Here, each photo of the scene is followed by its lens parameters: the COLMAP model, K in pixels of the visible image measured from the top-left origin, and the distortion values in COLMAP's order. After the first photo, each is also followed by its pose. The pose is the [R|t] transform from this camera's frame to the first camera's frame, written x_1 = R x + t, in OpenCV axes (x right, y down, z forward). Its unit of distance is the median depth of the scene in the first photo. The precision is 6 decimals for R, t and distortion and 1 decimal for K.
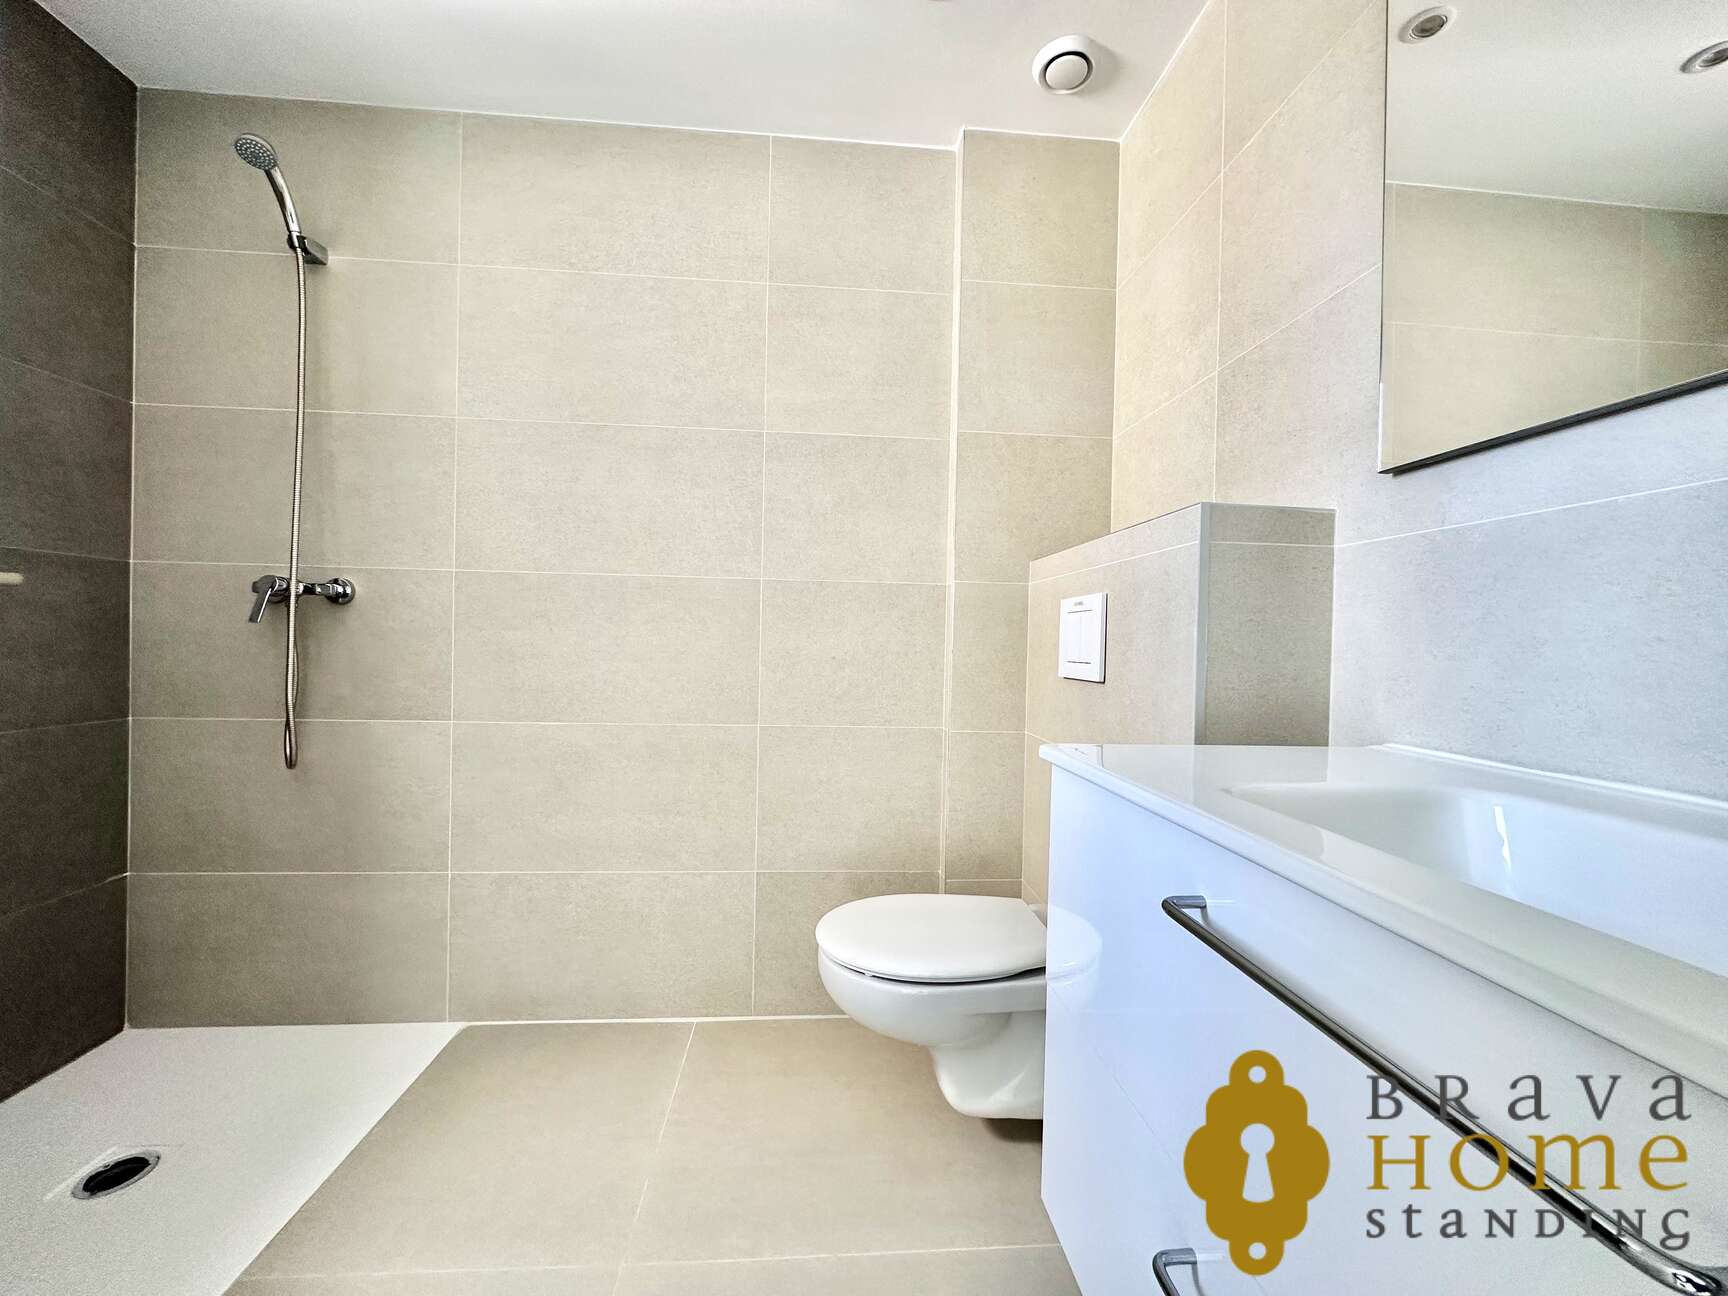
lens RADIAL K [[686.4, 0, 863.5], [0, 686.4, 645.9], [0, 0, 1]] dist [-0.001568, 0.000017]
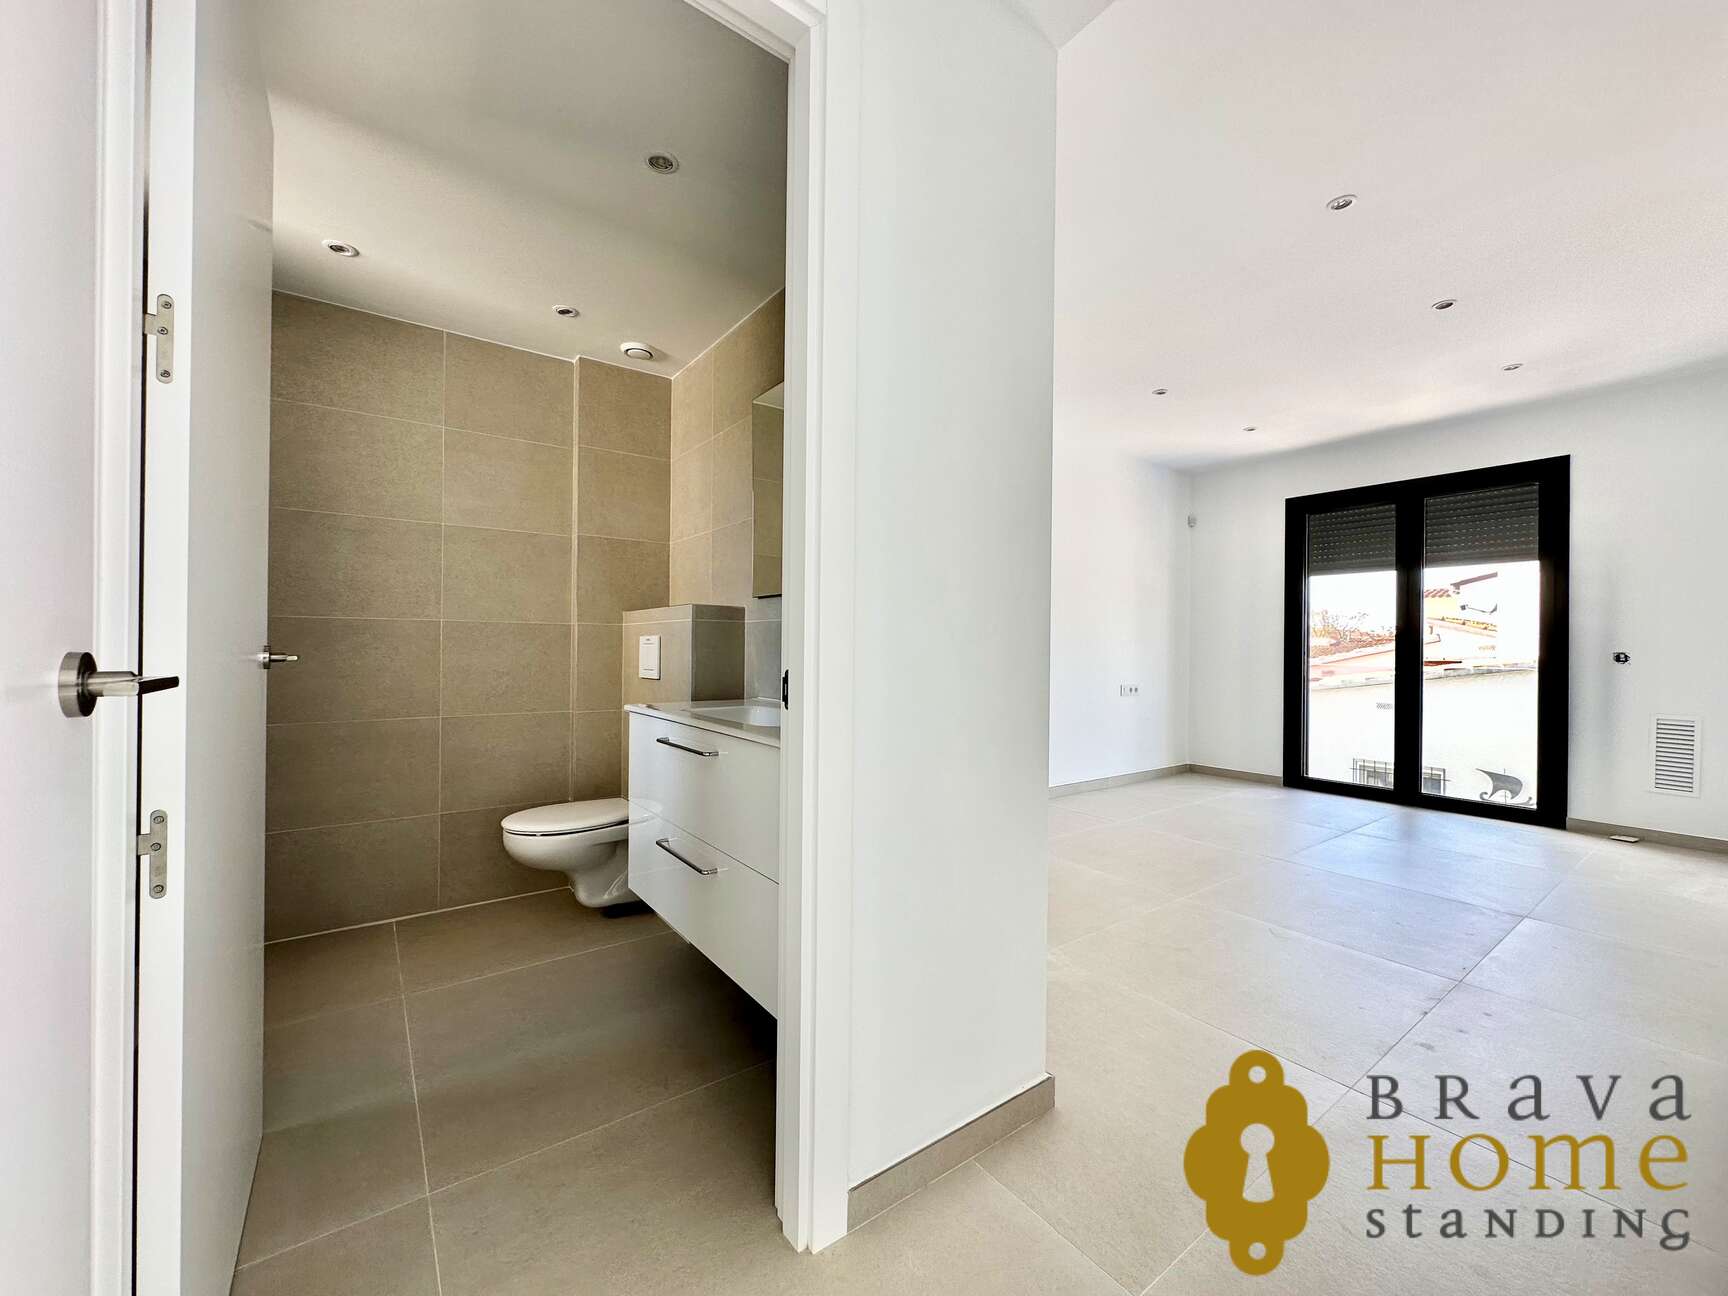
lens RADIAL K [[686.4, 0, 863.5], [0, 686.4, 645.9], [0, 0, 1]] dist [-0.001568, 0.000017]
pose [[0.847415, -0.012001, 0.530795, -0.172429], [0.013418, 0.999909, 0.001186, -0.031901], [-0.530761, 0.006117, 0.847499, -0.827370]]
